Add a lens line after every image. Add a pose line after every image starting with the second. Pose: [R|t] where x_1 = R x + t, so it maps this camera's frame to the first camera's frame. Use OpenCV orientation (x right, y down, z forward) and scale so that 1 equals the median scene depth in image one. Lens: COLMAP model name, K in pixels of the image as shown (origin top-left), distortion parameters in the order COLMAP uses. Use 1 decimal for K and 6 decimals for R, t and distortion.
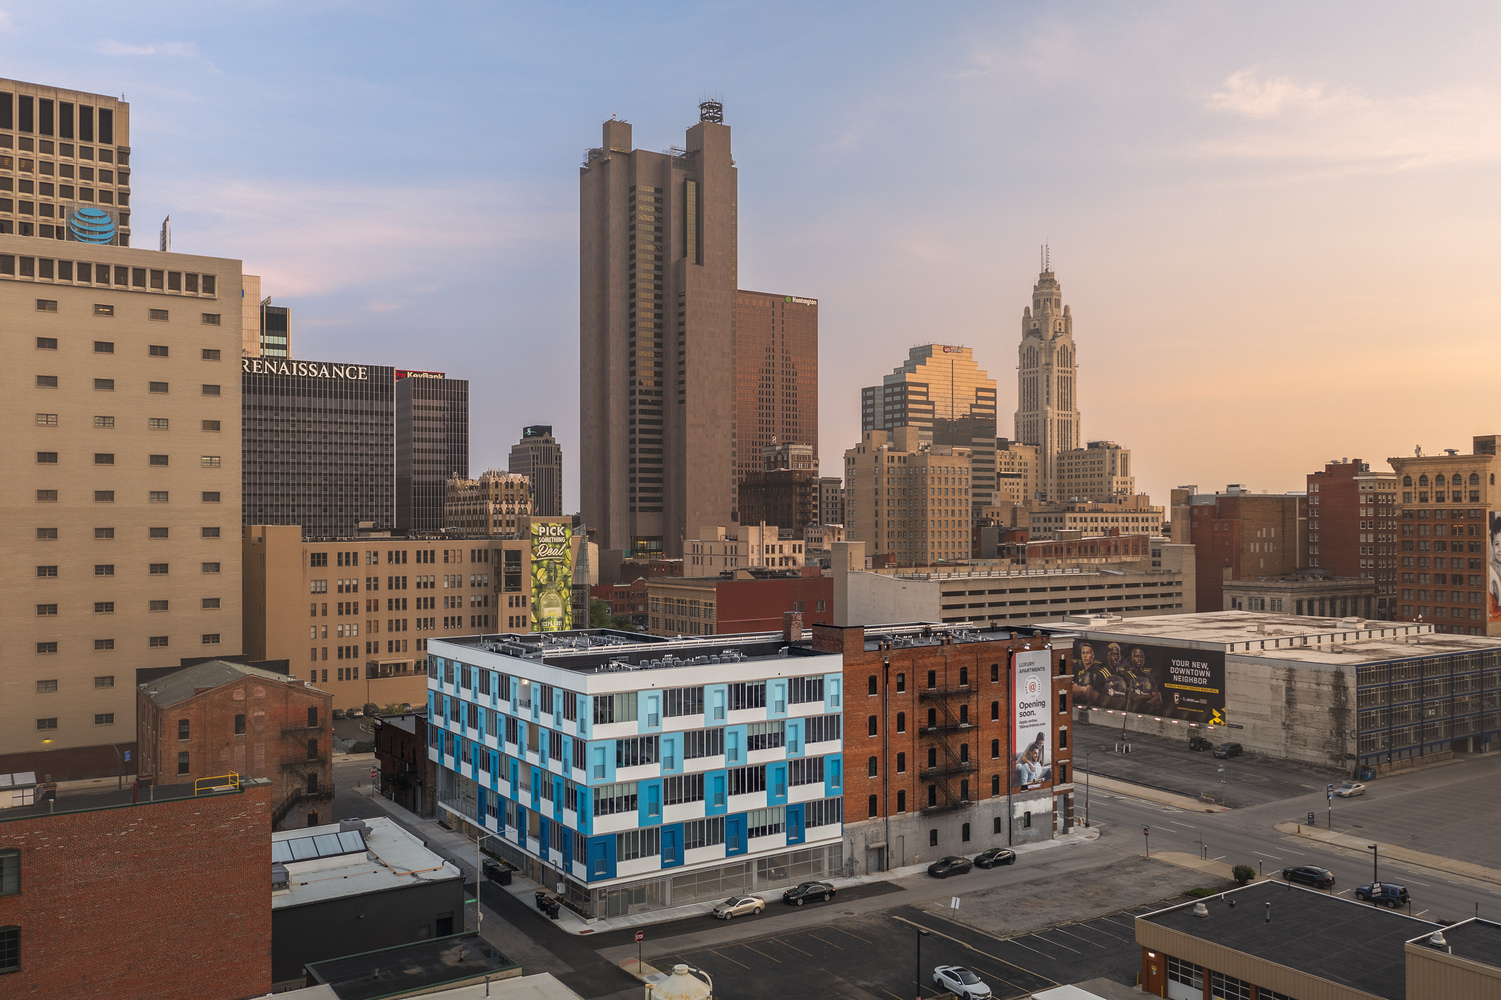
lens RADIAL K [[1220.1, 0, 747.3], [0, 1220.1, 512.5], [0, 0, 1]] dist [0.005596, 0.000885]
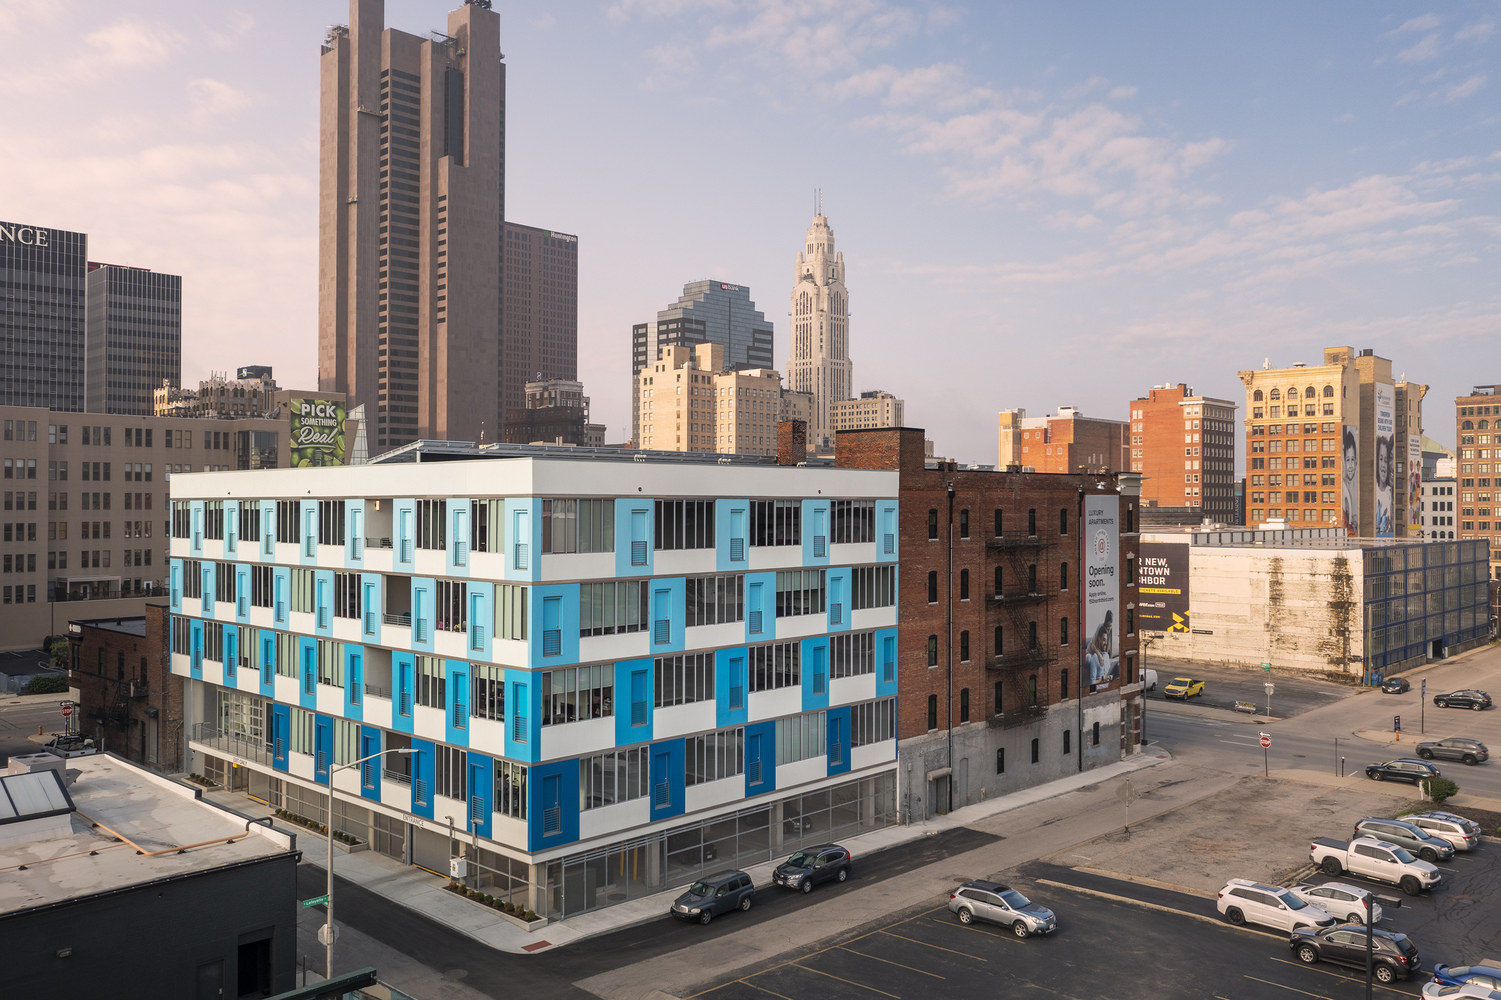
lens RADIAL K [[1220.1, 0, 750.5], [0, 1220.1, 488.2], [0, 0, 1]] dist [0.005596, 0.000885]
pose [[0.974755, 0.008070, 0.223129, -0.118788], [-0.007802, 0.999967, -0.002081, 0.110755], [-0.223139, 0.000288, 0.974787, 0.351325]]
